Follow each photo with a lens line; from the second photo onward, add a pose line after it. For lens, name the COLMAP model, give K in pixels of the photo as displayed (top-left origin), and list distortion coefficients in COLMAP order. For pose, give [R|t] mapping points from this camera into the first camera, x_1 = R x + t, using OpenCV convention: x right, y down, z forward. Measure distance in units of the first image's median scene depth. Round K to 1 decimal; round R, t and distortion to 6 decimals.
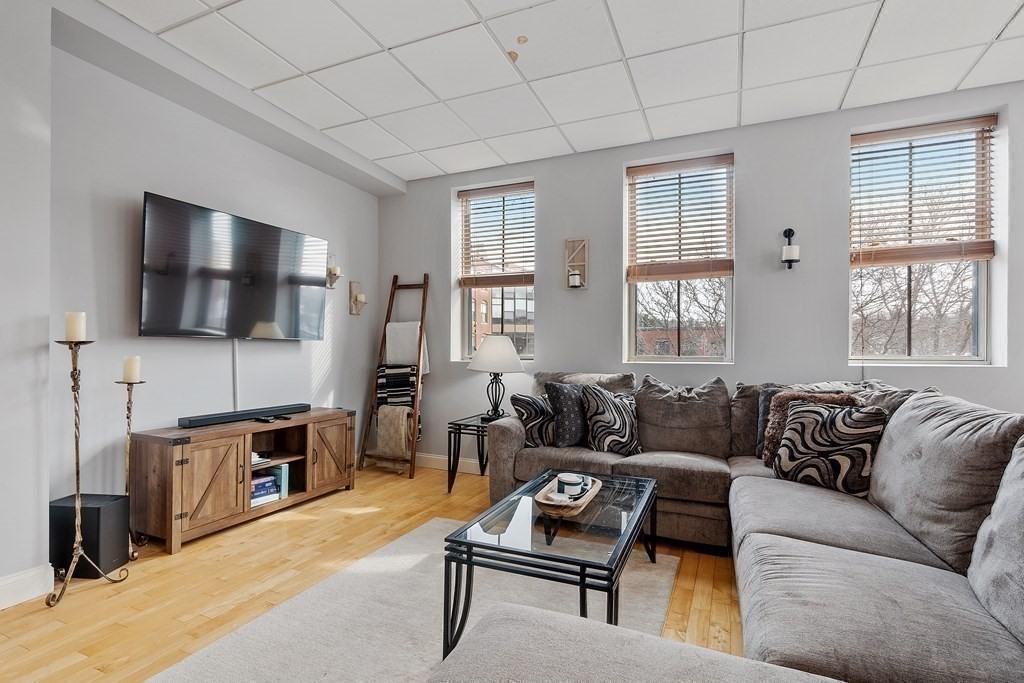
lens RADIAL K [[516.8, 0, 500.7], [0, 516.8, 345.4], [0, 0, 1]] dist [-0.002276, 0.000485]
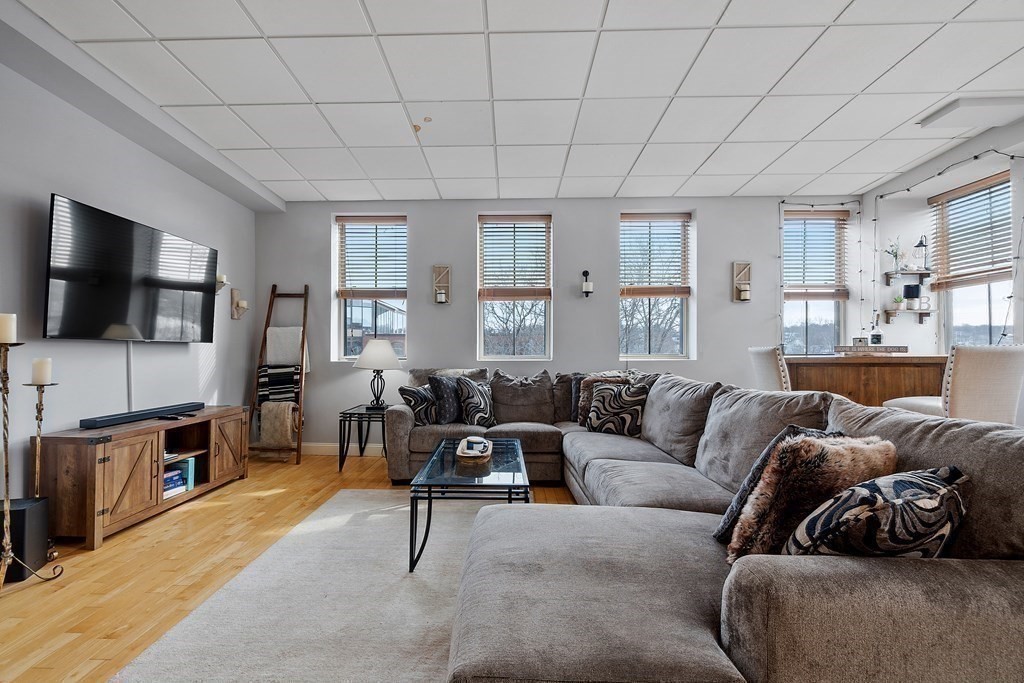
lens RADIAL K [[451.7, 0, 503.4], [0, 451.7, 347.9], [0, 0, 1]] dist [-0.000319, -0.000001]
pose [[0.917607, -0.000155, 0.397488, -0.189258], [0.000458, 1.000000, -0.000667, 0.001462], [-0.397488, 0.000794, 0.917607, -0.119111]]
